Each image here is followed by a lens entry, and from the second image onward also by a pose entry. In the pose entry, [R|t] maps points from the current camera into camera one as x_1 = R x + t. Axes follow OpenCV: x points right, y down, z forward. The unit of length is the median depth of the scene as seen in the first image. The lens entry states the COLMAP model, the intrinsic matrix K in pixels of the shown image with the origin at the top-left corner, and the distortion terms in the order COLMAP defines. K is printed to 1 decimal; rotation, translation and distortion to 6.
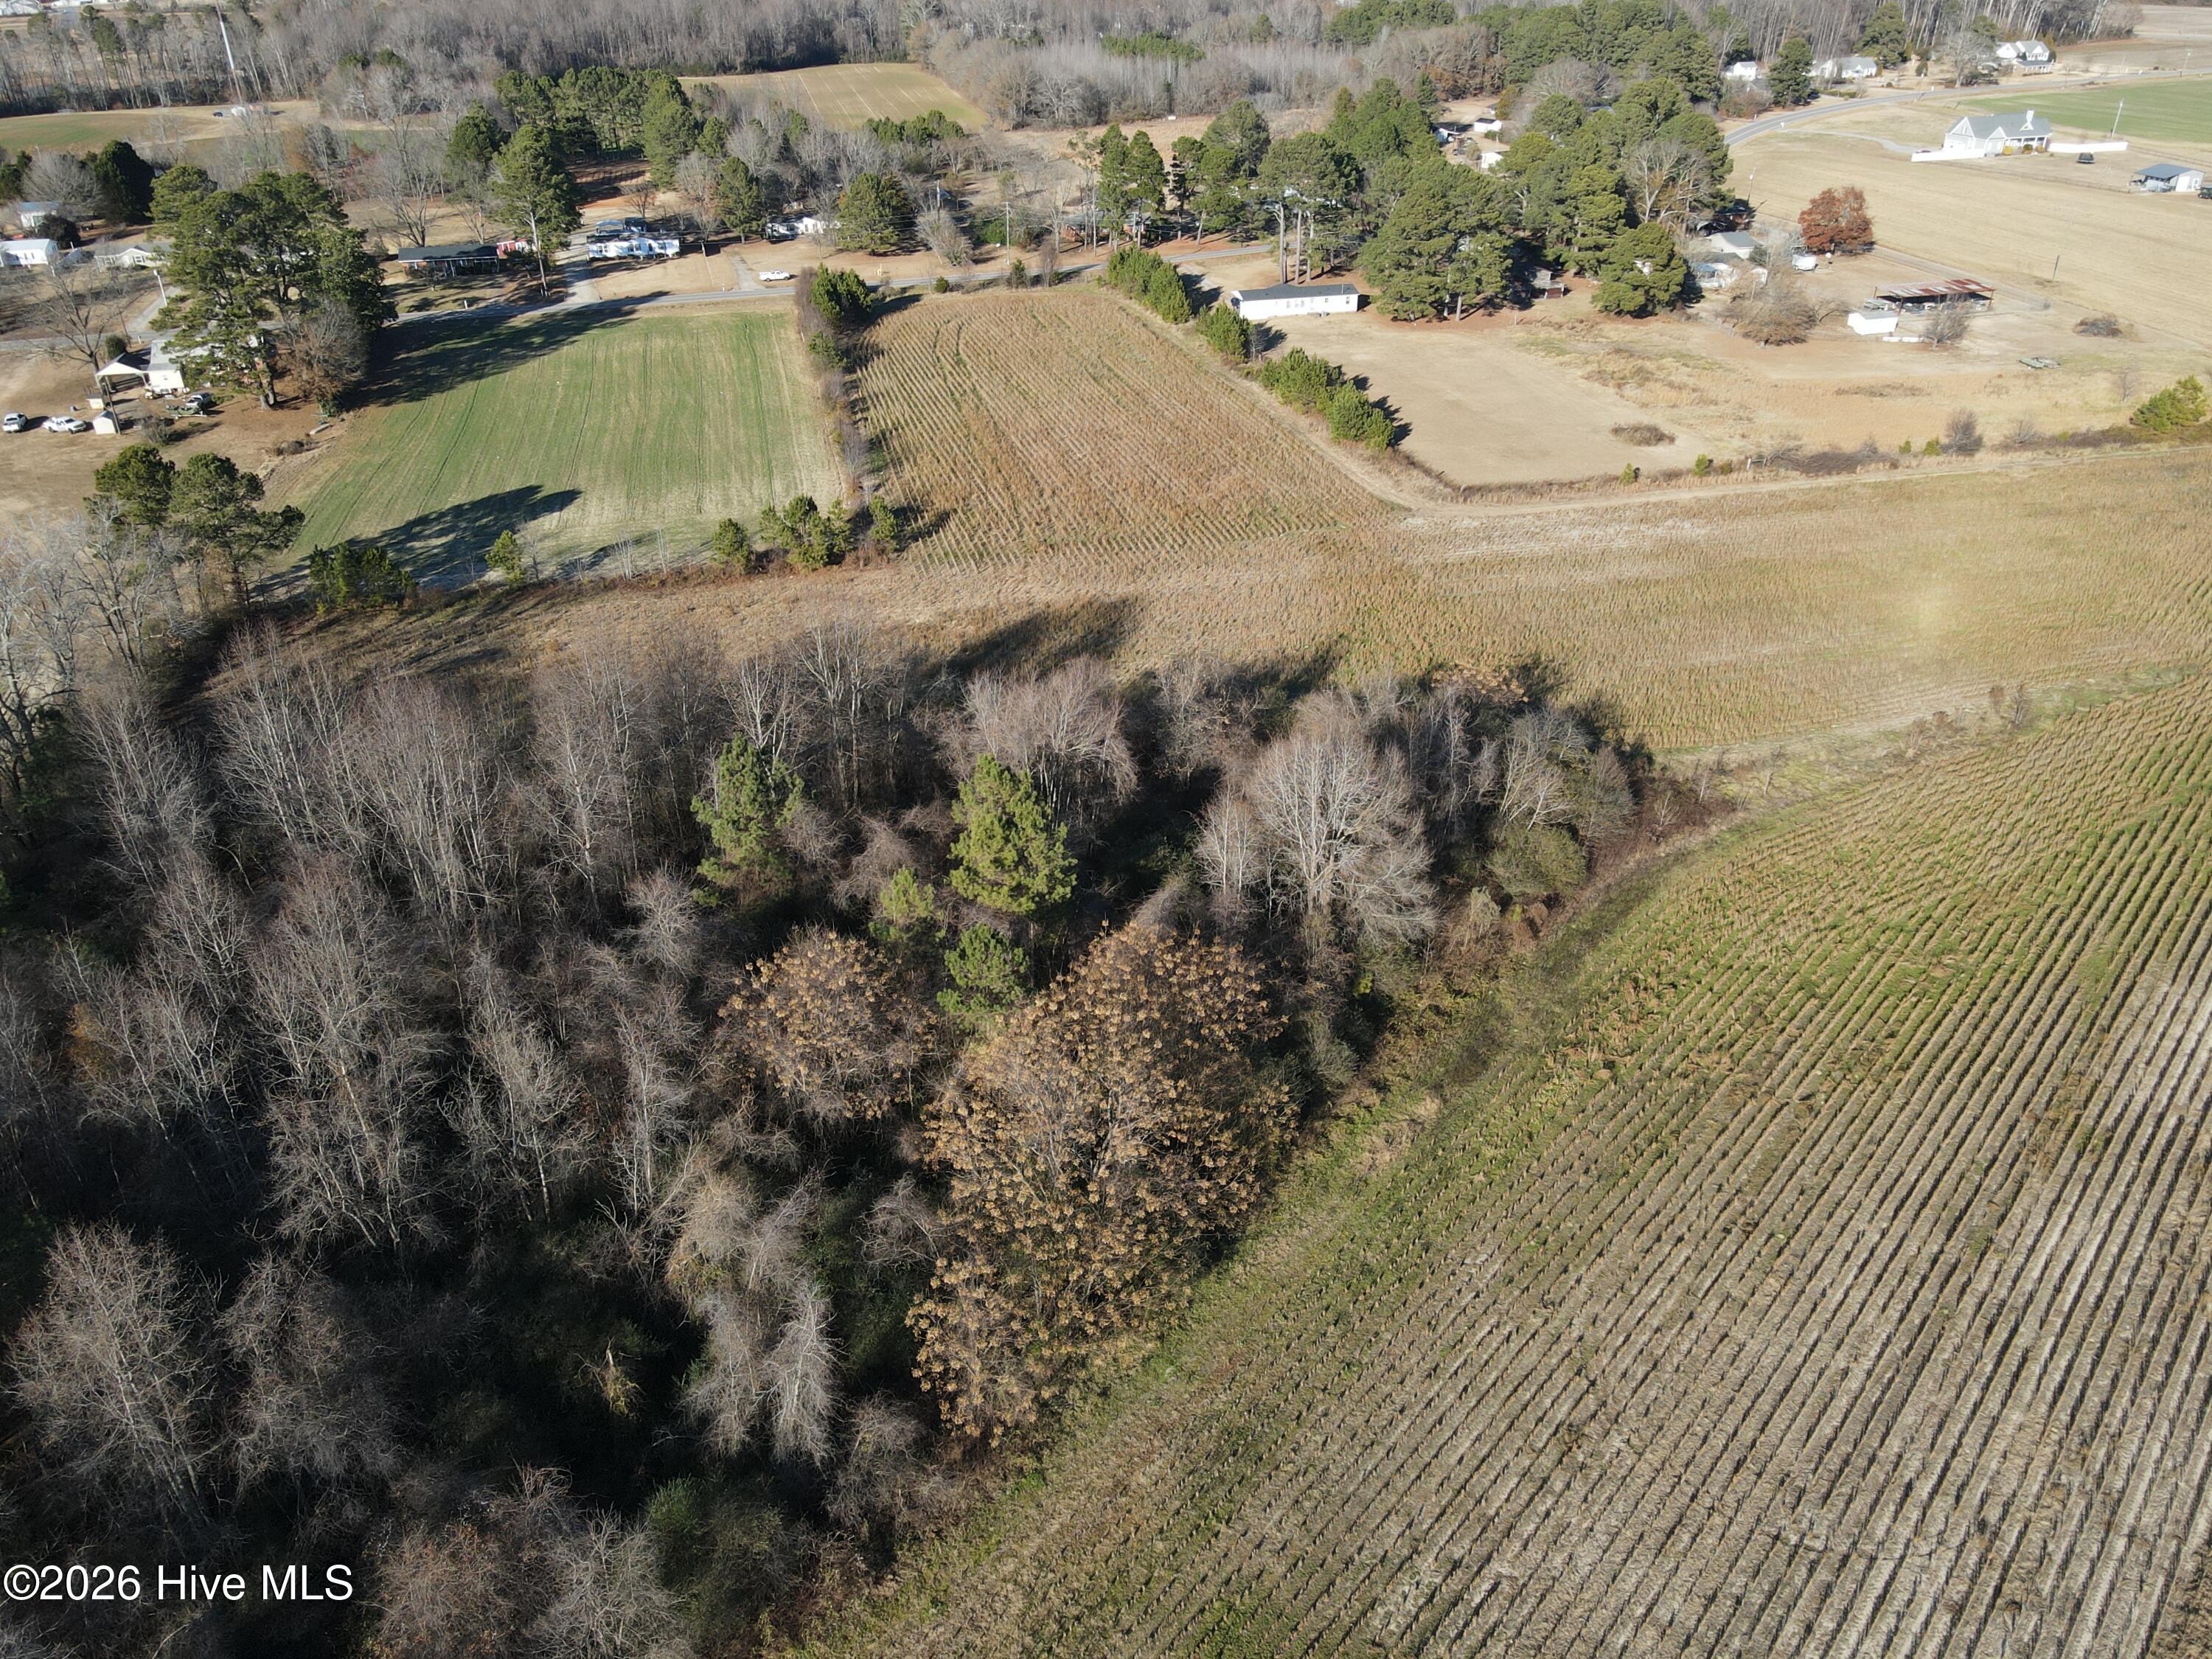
lens RADIAL K [[1602.0, 0, 1106.0], [0, 1602.0, 829.5], [0, 0, 1]] dist [0.019660, -0.007058]
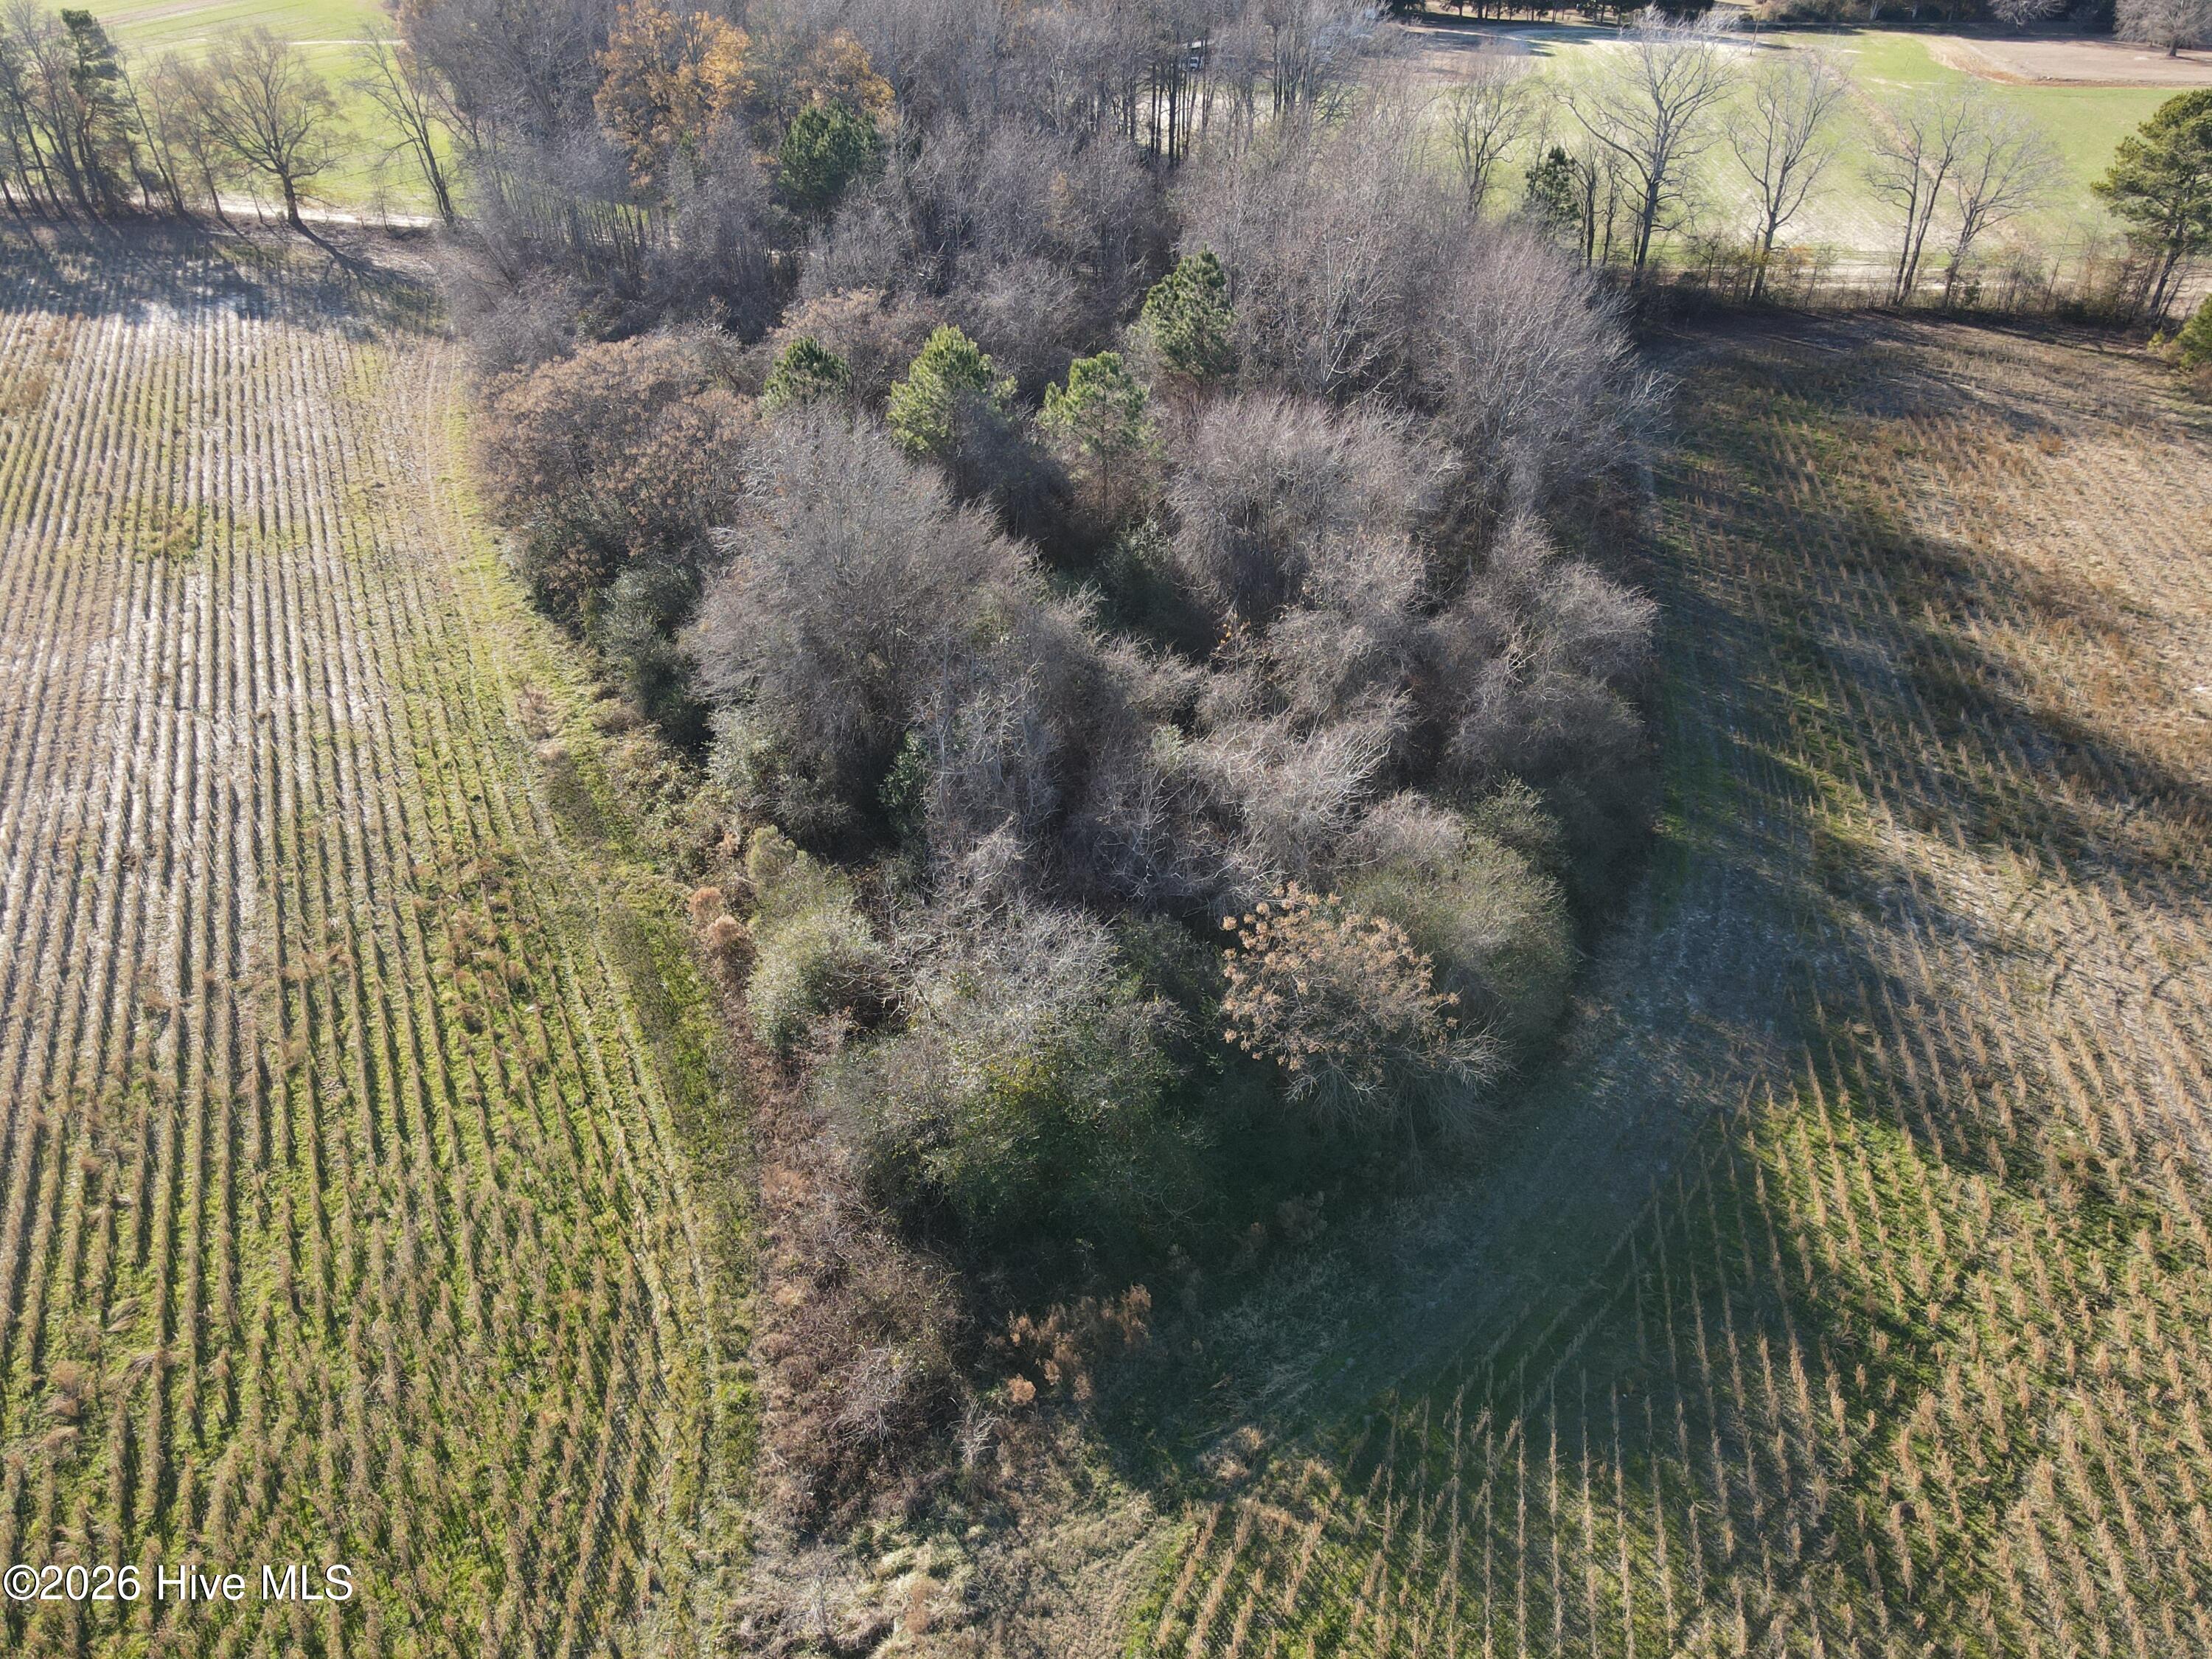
lens RADIAL K [[1602.0, 0, 1106.0], [0, 1602.0, 829.5], [0, 0, 1]] dist [0.019660, -0.007058]
pose [[-0.417781, 0.514955, -0.748519, 0.276670], [-0.446358, 0.601249, 0.662770, -0.183131], [0.791343, 0.611000, -0.021336, 0.483498]]
